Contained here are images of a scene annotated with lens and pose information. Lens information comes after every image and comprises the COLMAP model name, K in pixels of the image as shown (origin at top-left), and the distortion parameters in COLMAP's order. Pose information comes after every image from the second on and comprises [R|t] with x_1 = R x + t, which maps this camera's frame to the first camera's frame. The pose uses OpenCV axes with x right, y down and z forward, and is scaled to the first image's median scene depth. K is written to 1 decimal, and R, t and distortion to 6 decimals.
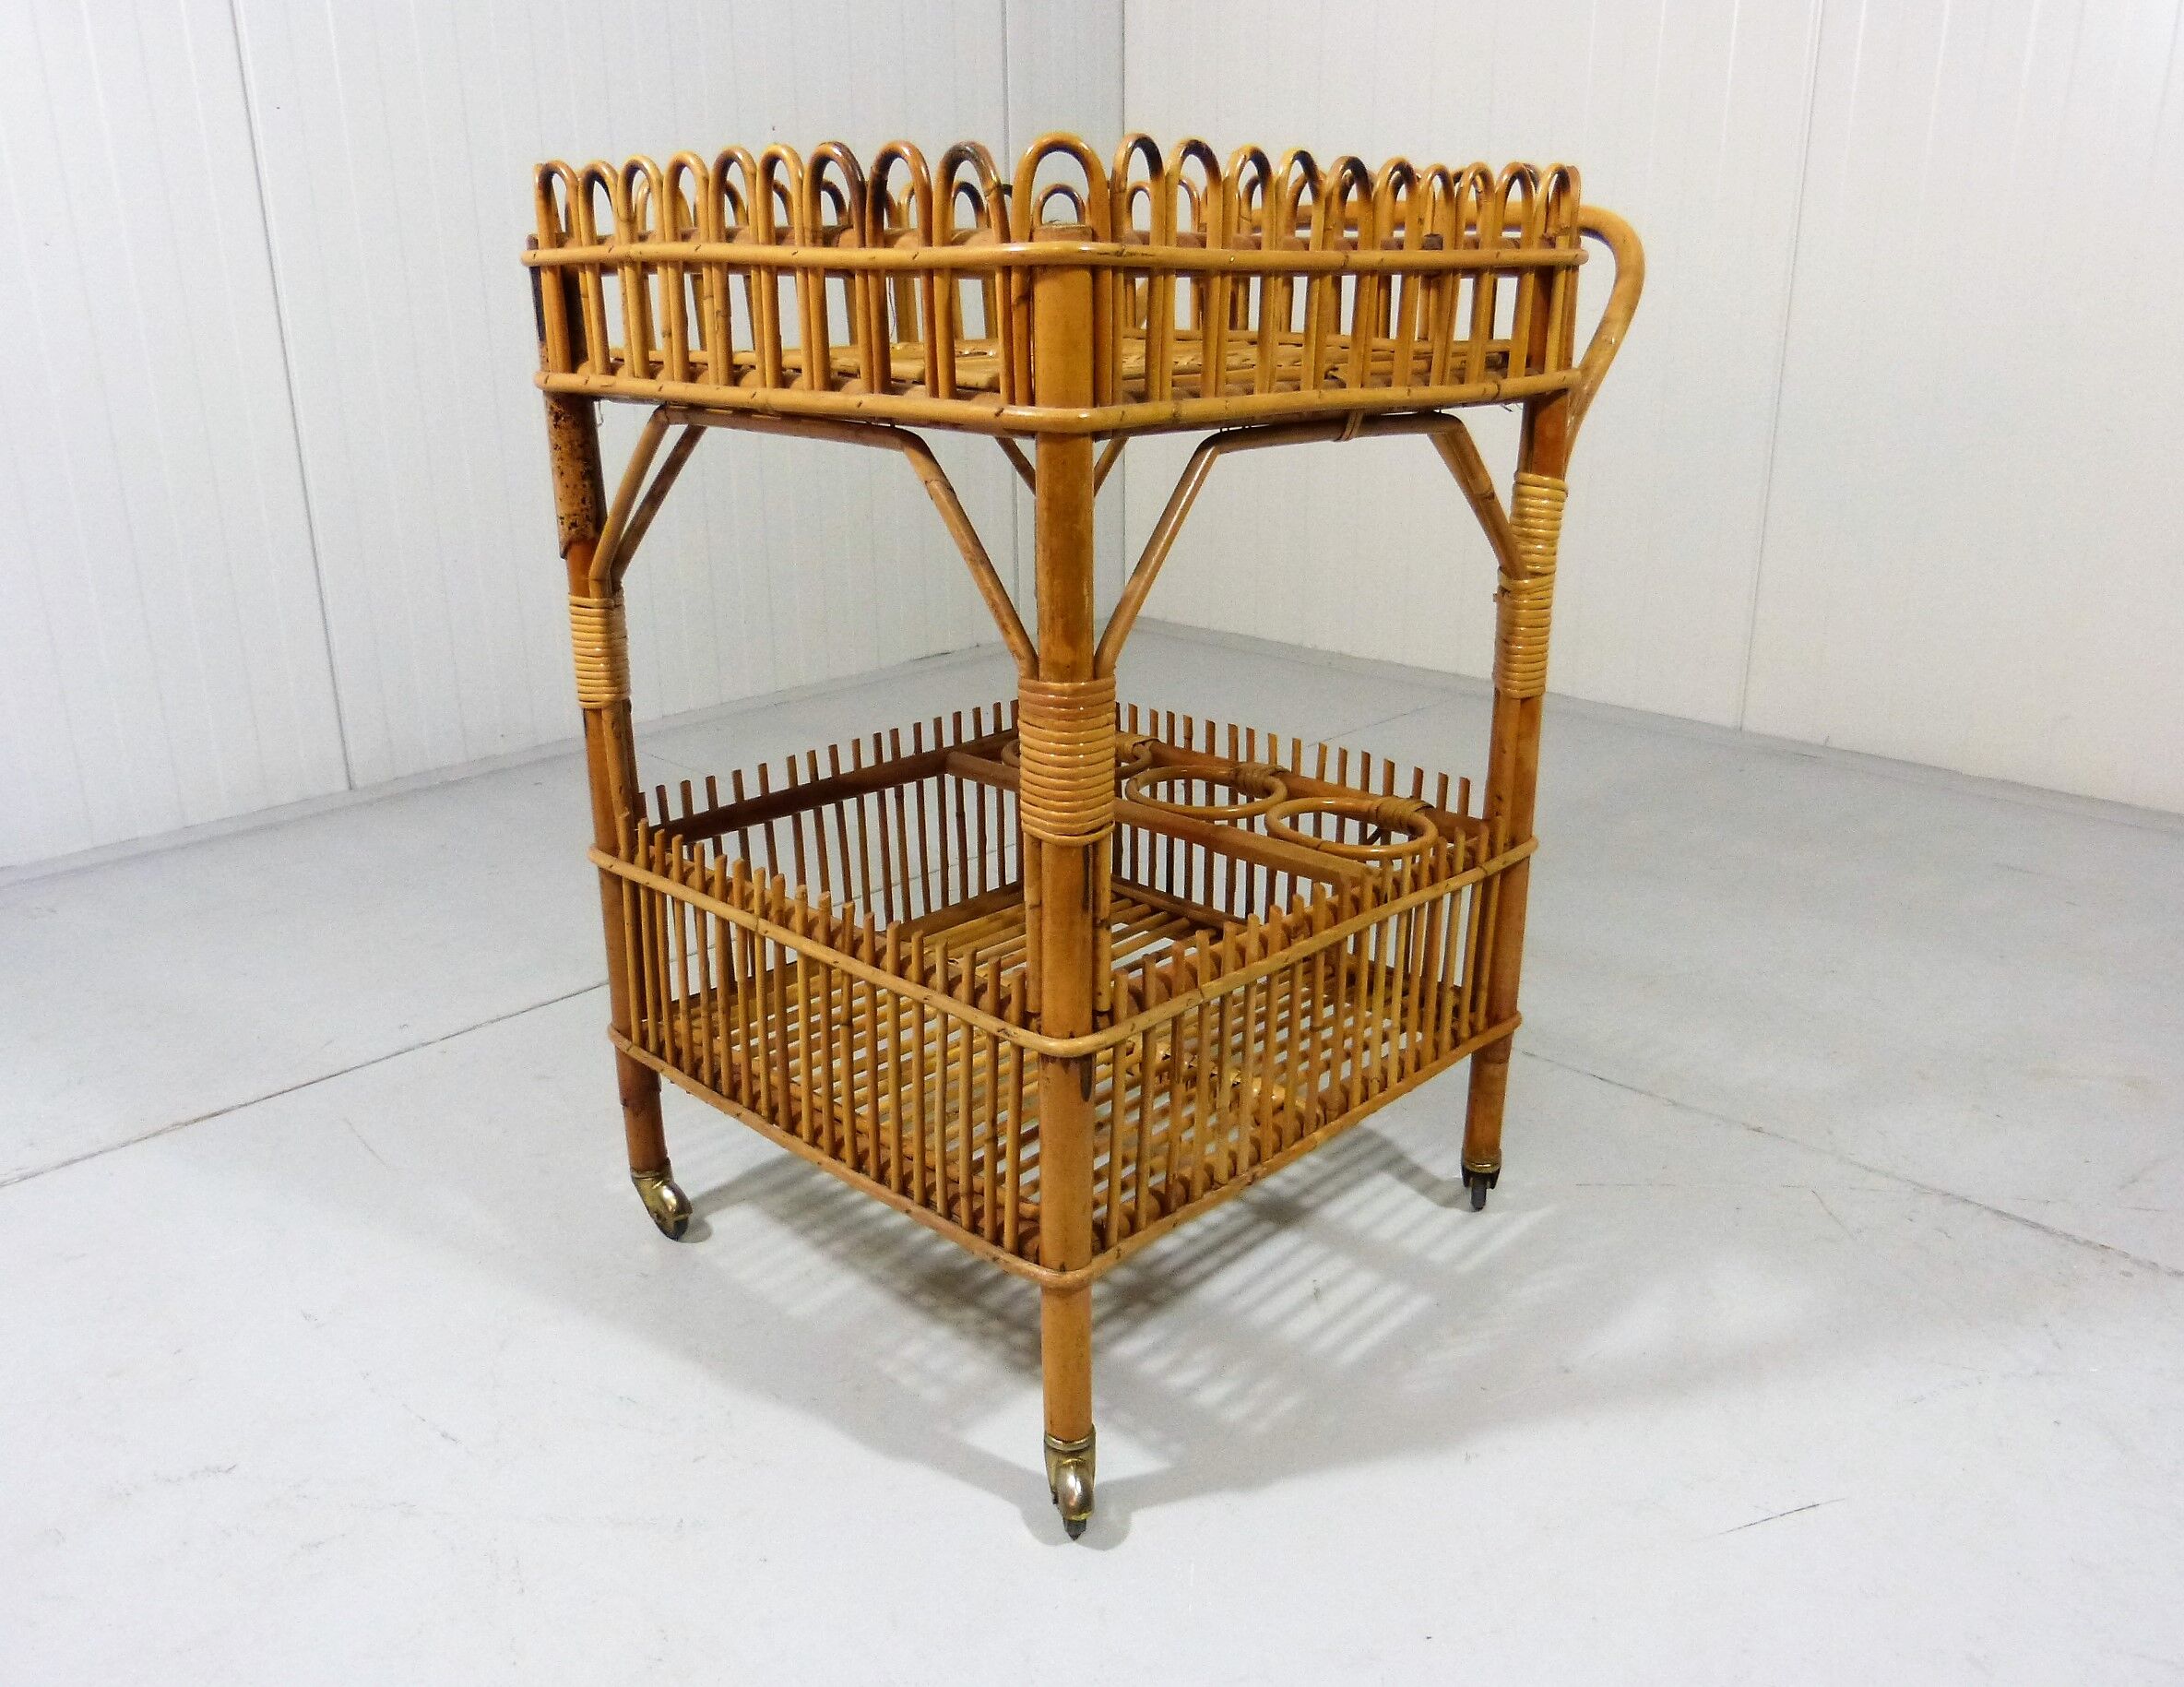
lens RADIAL K [[1762.5, 0, 1124.3], [0, 1762.5, 815.2], [0, 0, 1]] dist [-0.032691, 0.013494]
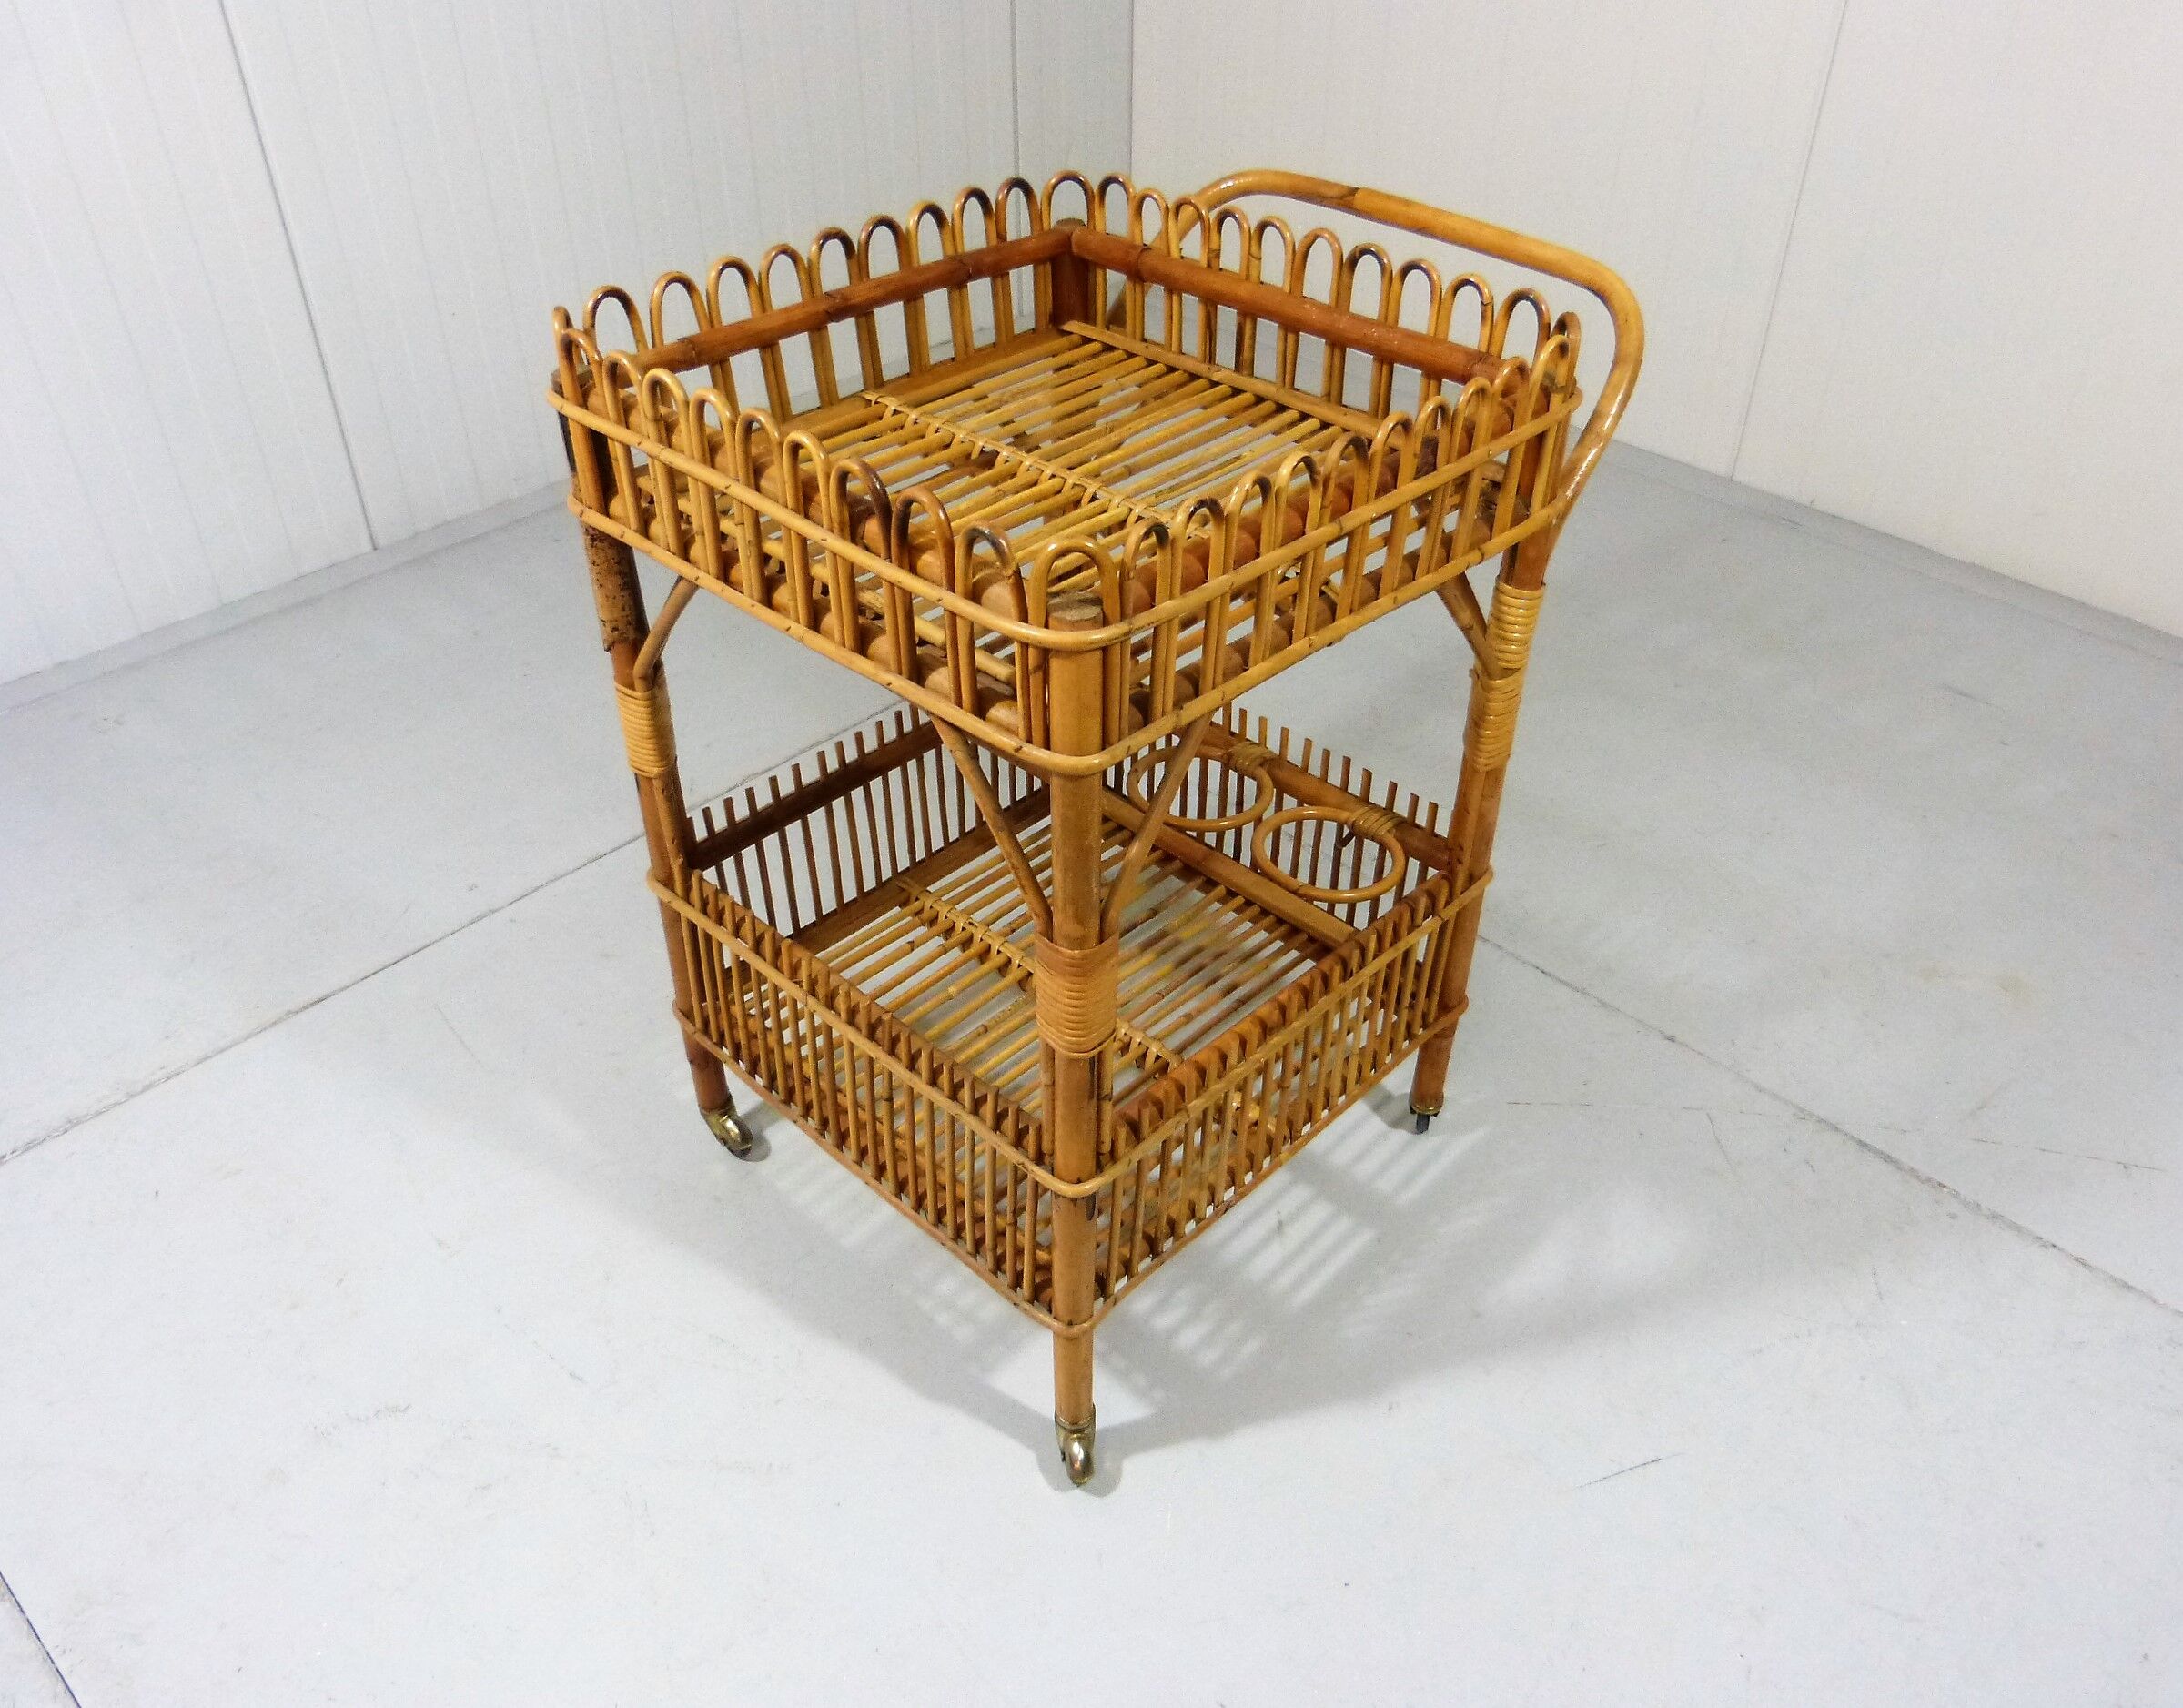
lens RADIAL K [[1755.7, 0, 1142.4], [0, 1755.7, 830.5], [0, 0, 1]] dist [-0.032242, 0.006226]
pose [[0.999816, 0.013785, 0.013311, -0.004480], [-0.017305, 0.947879, 0.318159, -0.382169], [-0.008232, -0.318331, 0.947944, -0.053245]]
